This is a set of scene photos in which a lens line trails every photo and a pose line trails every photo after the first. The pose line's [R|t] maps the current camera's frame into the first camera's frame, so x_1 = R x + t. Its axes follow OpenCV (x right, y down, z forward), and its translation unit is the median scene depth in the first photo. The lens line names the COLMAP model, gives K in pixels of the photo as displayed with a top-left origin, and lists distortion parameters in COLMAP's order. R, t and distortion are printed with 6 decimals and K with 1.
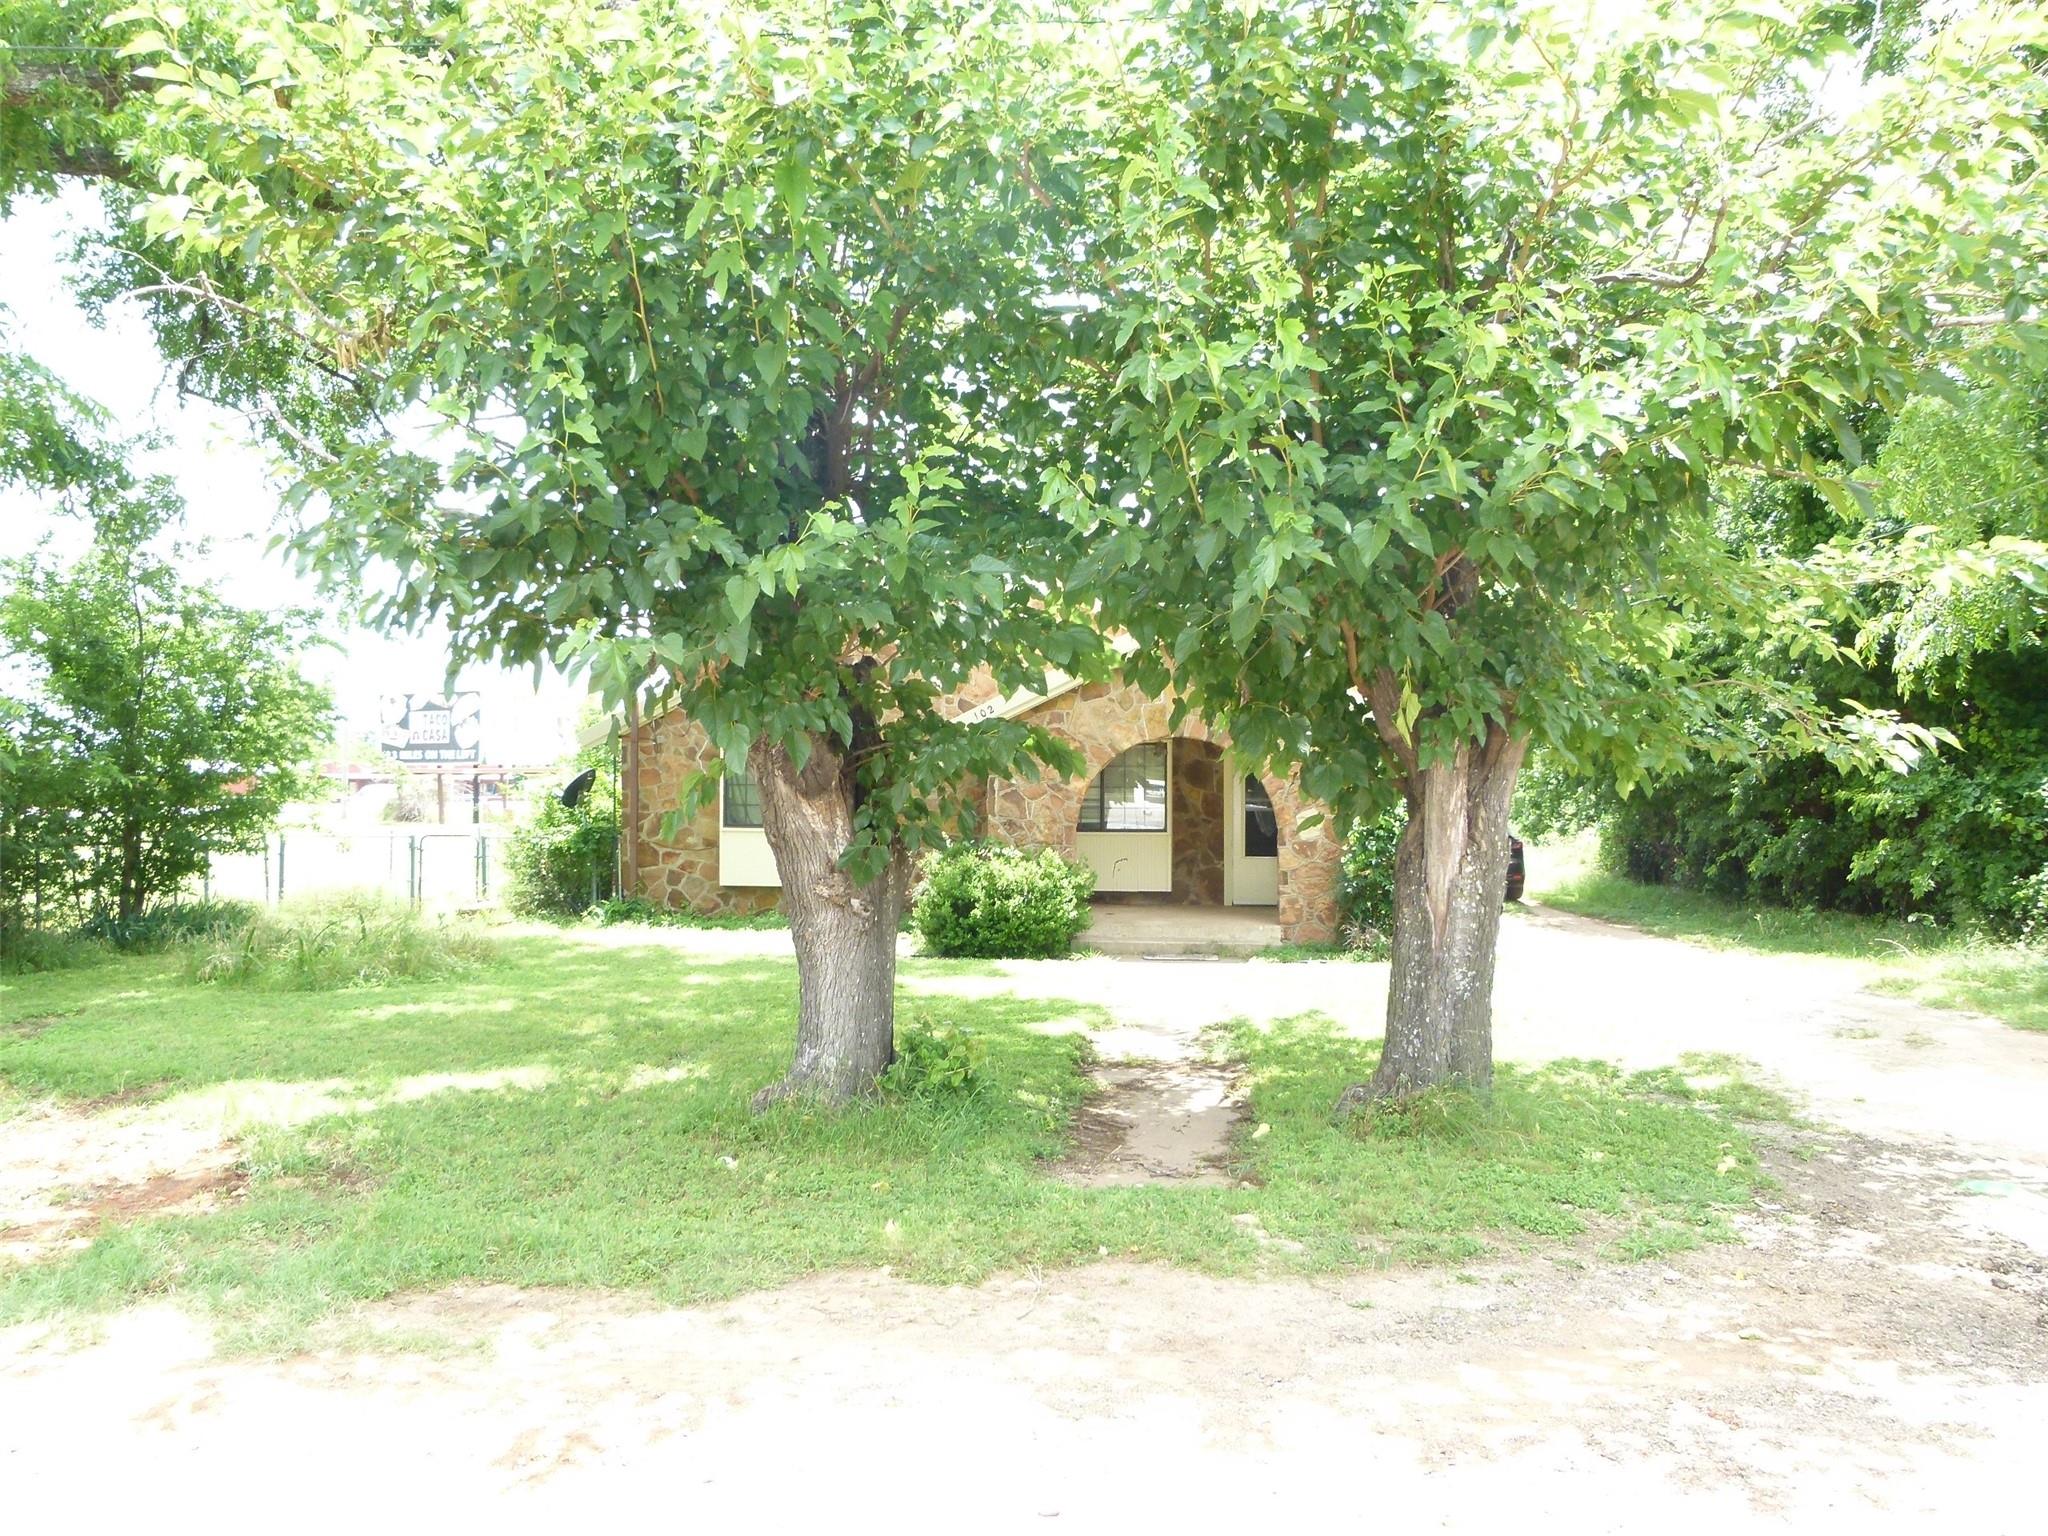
lens RADIAL K [[1519.9, 0, 1024.0], [0, 1519.9, 768.0], [0, 0, 1]] dist [-0.002465, -0.001471]
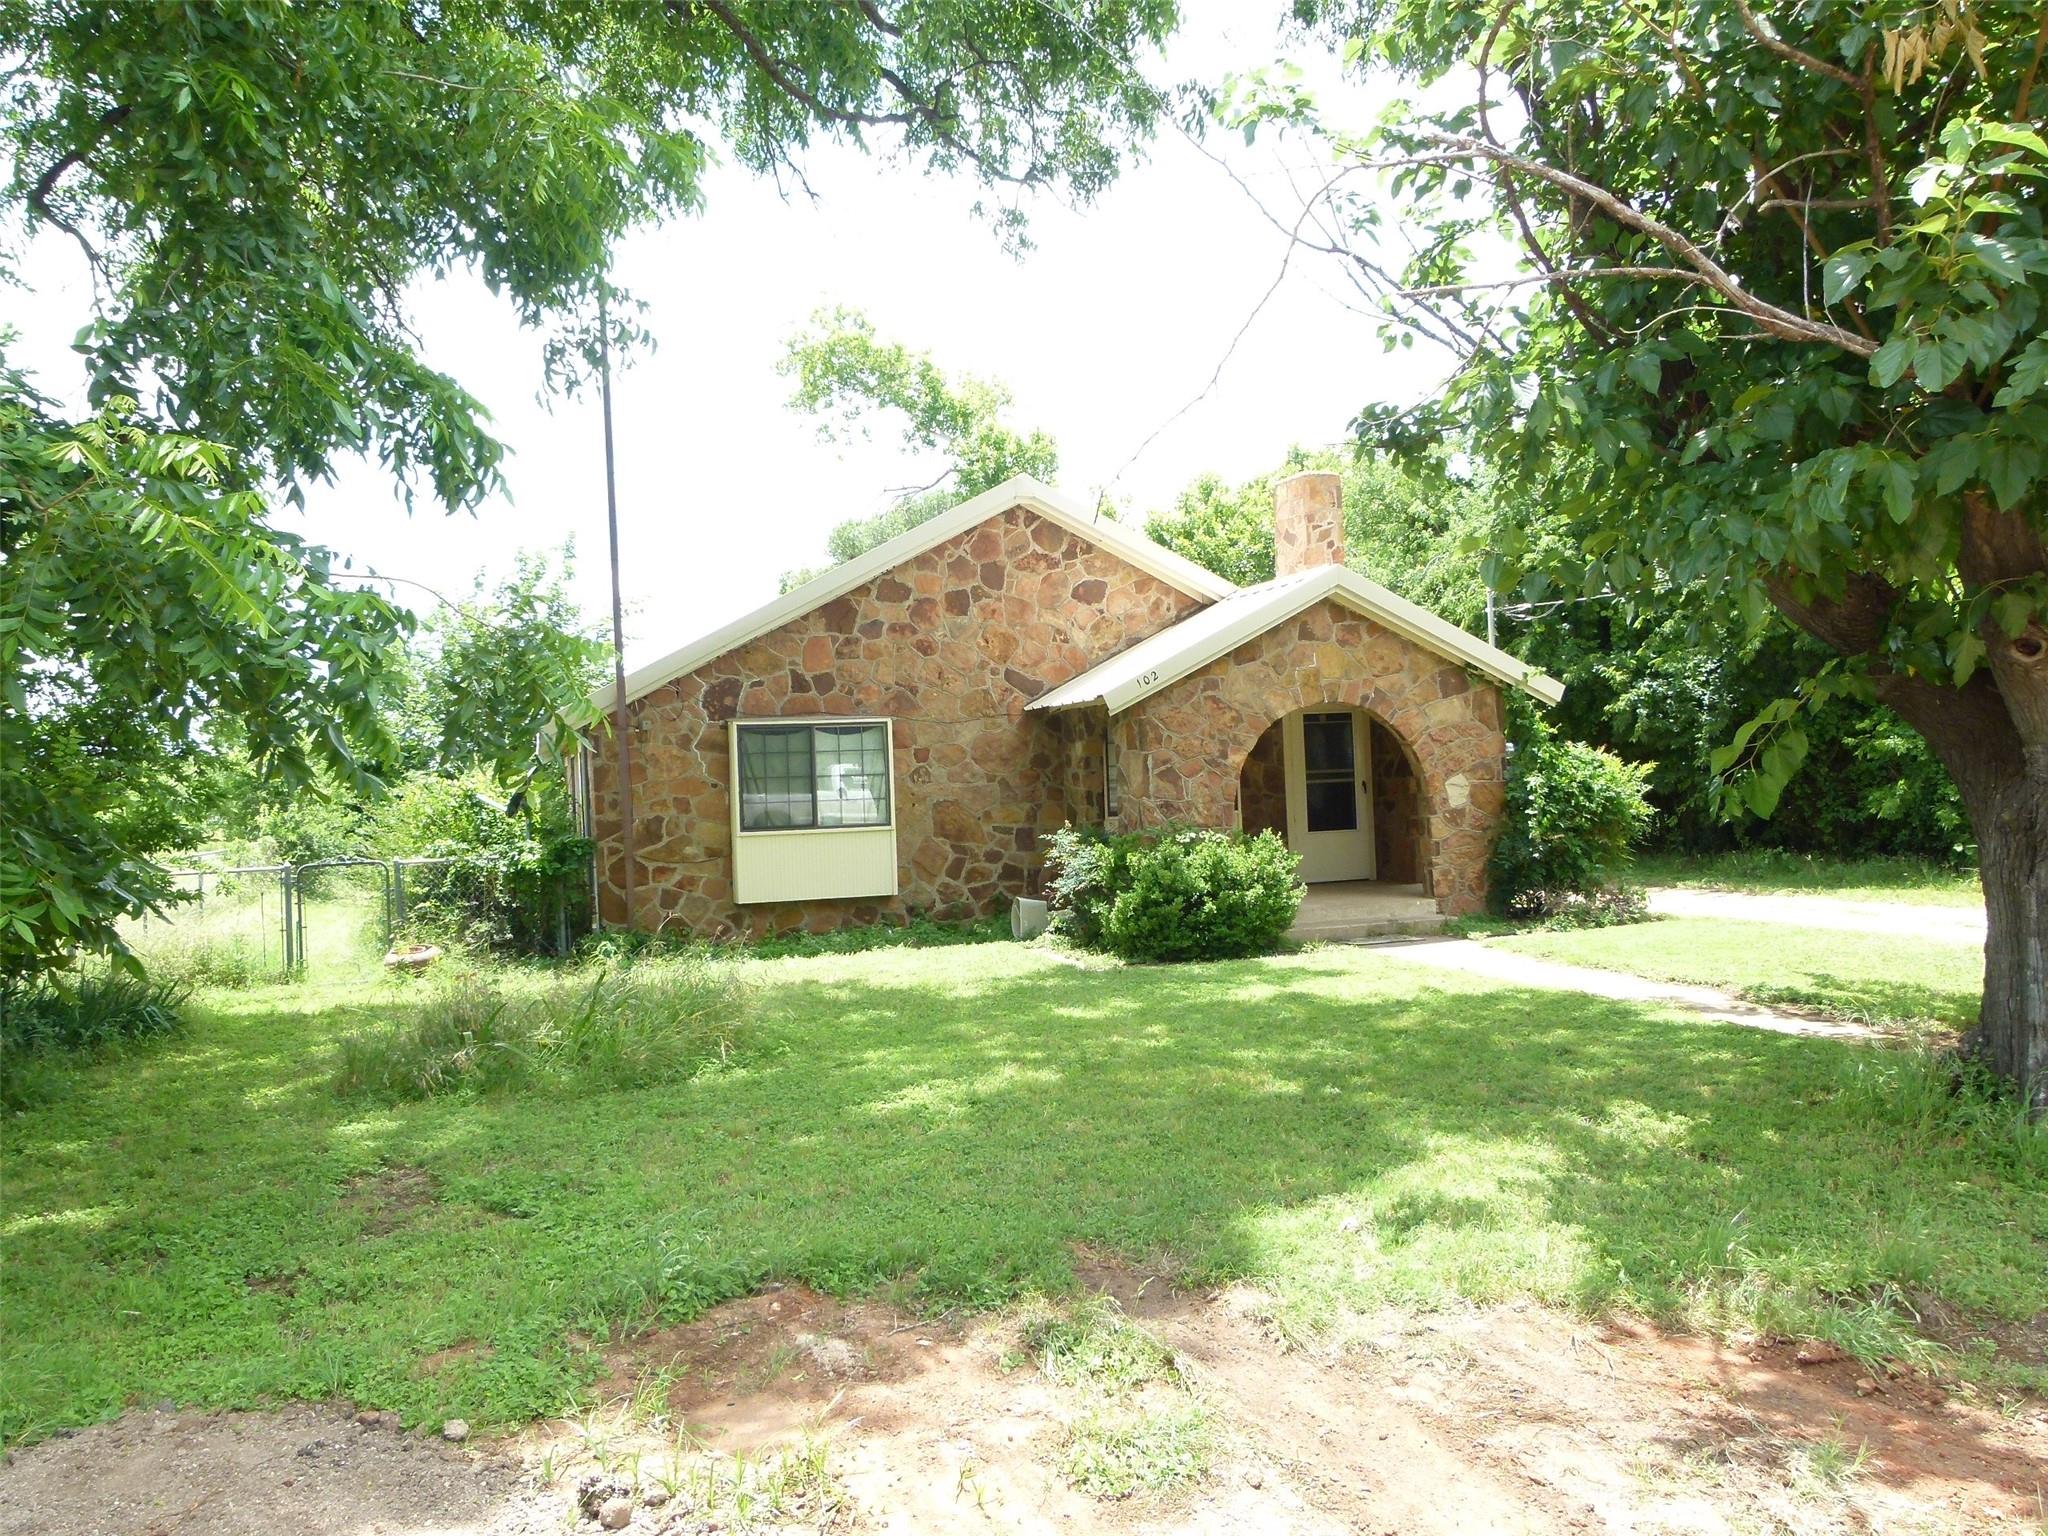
lens RADIAL K [[1519.9, 0, 1024.0], [0, 1519.9, 768.0], [0, 0, 1]] dist [-0.002465, -0.001471]
pose [[0.913828, -0.036868, 0.404425, -0.390423], [0.036111, 0.999303, 0.009503, 0.003034], [-0.404493, 0.005920, 0.914522, 0.203623]]
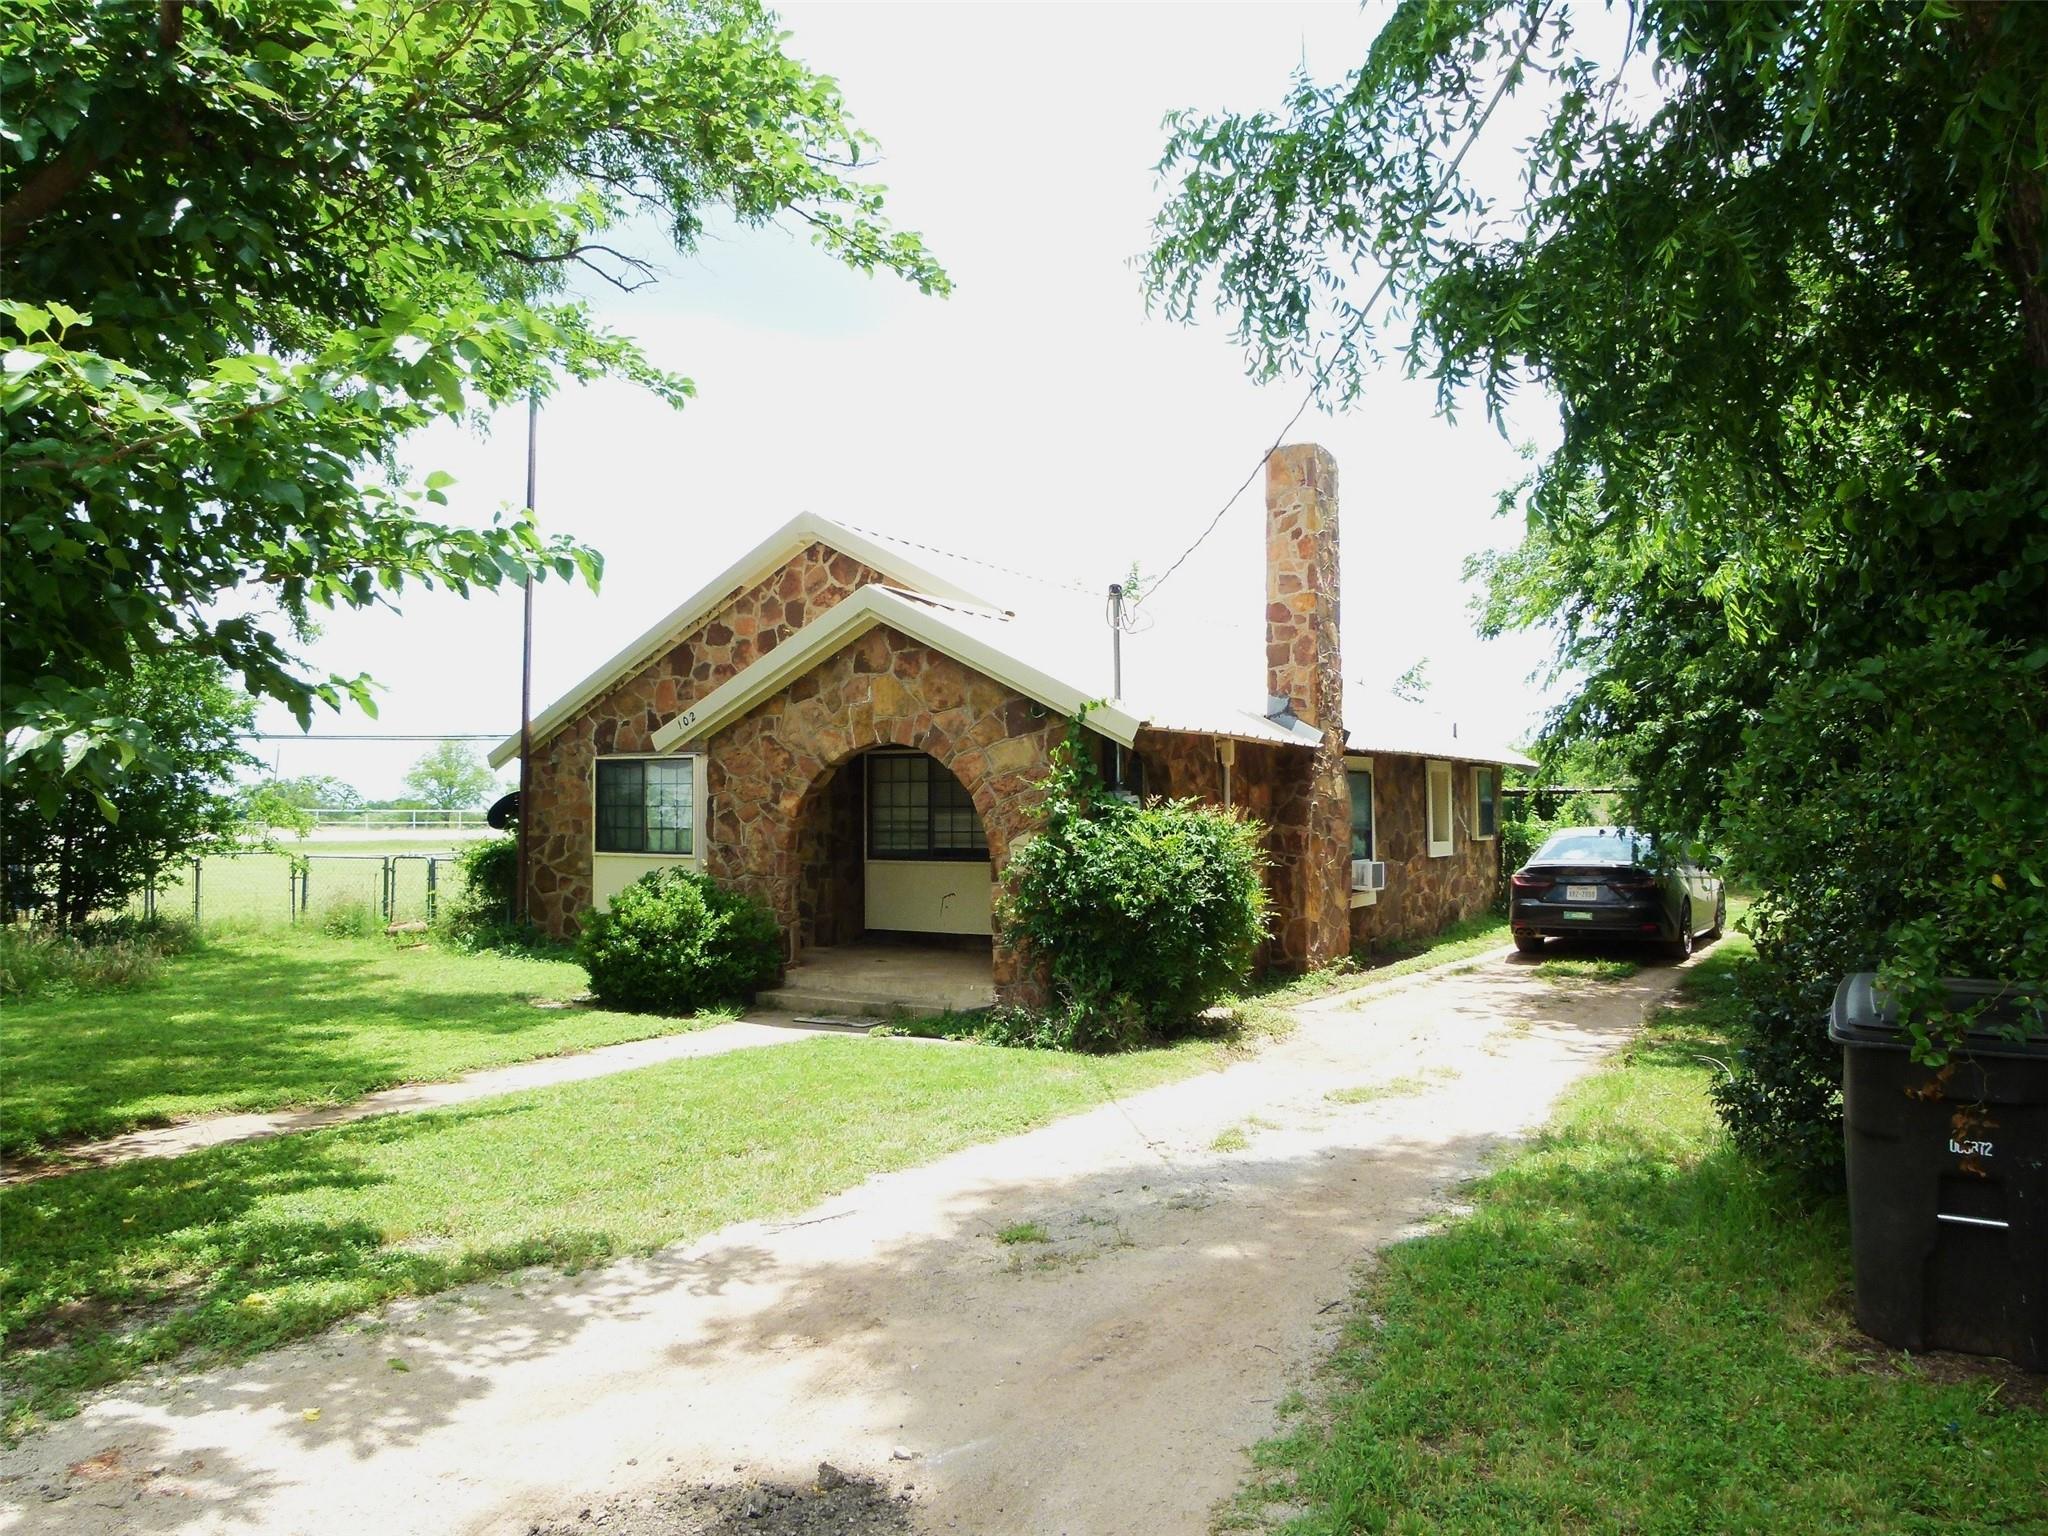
lens RADIAL K [[1519.9, 0, 1024.0], [0, 1519.9, 768.0], [0, 0, 1]] dist [-0.002465, -0.001471]
pose [[0.901916, -0.015134, -0.431647, 0.450757], [0.008956, 0.999826, -0.016342, 0.005287], [0.431819, 0.010874, 0.901895, 0.272943]]
